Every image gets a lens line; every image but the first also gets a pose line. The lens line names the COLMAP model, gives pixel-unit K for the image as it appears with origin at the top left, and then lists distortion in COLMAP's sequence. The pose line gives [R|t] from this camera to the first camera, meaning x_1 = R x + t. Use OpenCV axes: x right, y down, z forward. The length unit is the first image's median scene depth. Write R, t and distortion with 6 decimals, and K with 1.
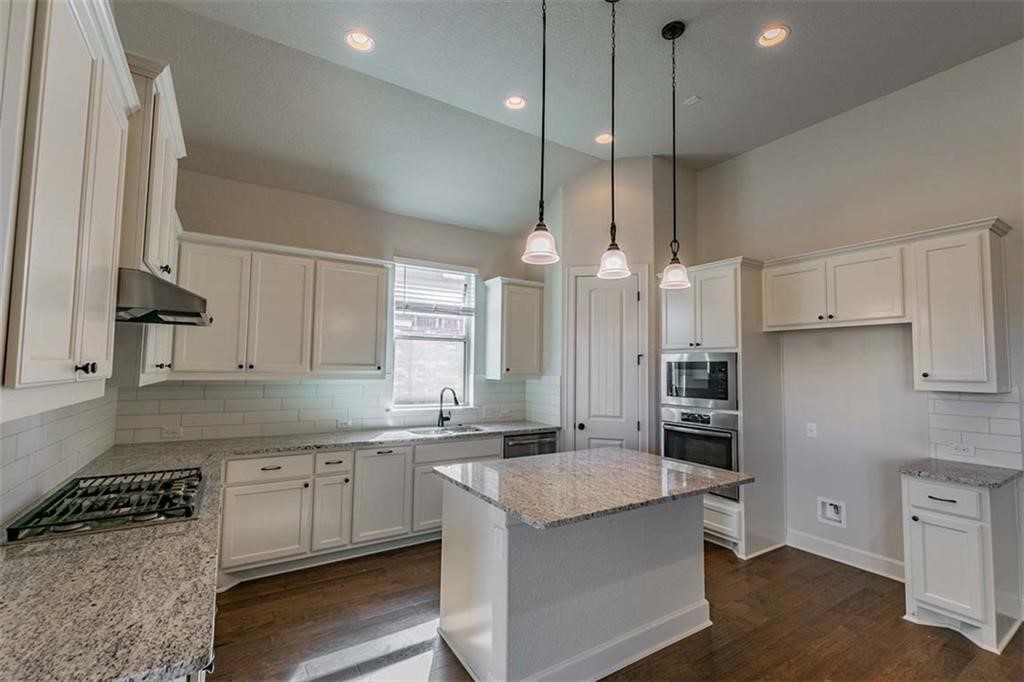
lens RADIAL K [[445.3, 0, 512.0], [0, 445.3, 341.0], [0, 0, 1]] dist [0.000990, -0.001128]
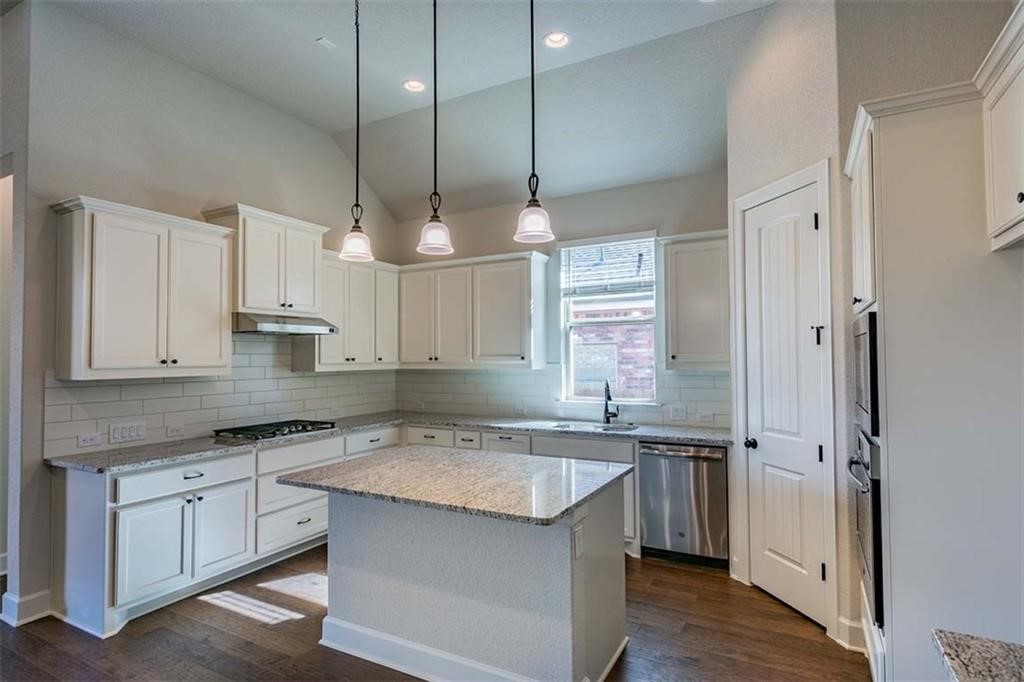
lens RADIAL K [[536.5, 0, 512.0], [0, 536.5, 341.0], [0, 0, 1]] dist [0.000581, 0.000594]
pose [[0.479159, -0.043444, -0.876652, 0.824642], [0.069161, 0.997538, -0.011633, 0.035927], [0.874999, -0.055056, 0.480984, 0.404434]]
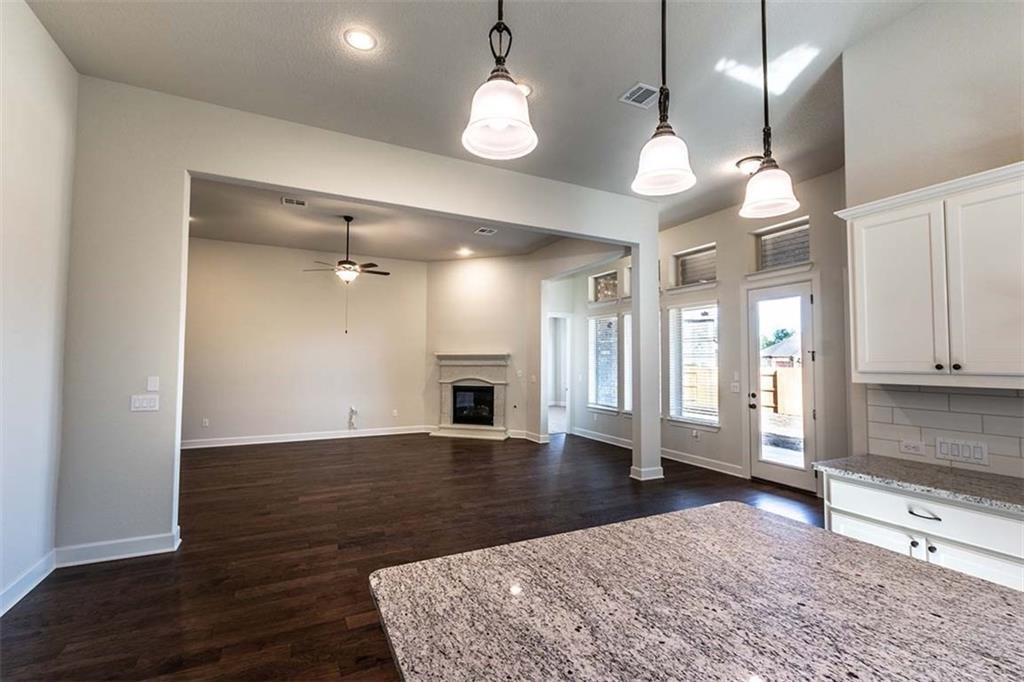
lens RADIAL K [[445.3, 0, 512.0], [0, 445.3, 341.0], [0, 0, 1]] dist [0.000990, -0.001128]
pose [[-0.994100, -0.015083, 0.107413, 0.232730], [-0.026604, 0.993942, -0.106640, 0.066432], [-0.105154, -0.108868, -0.988479, 1.018519]]
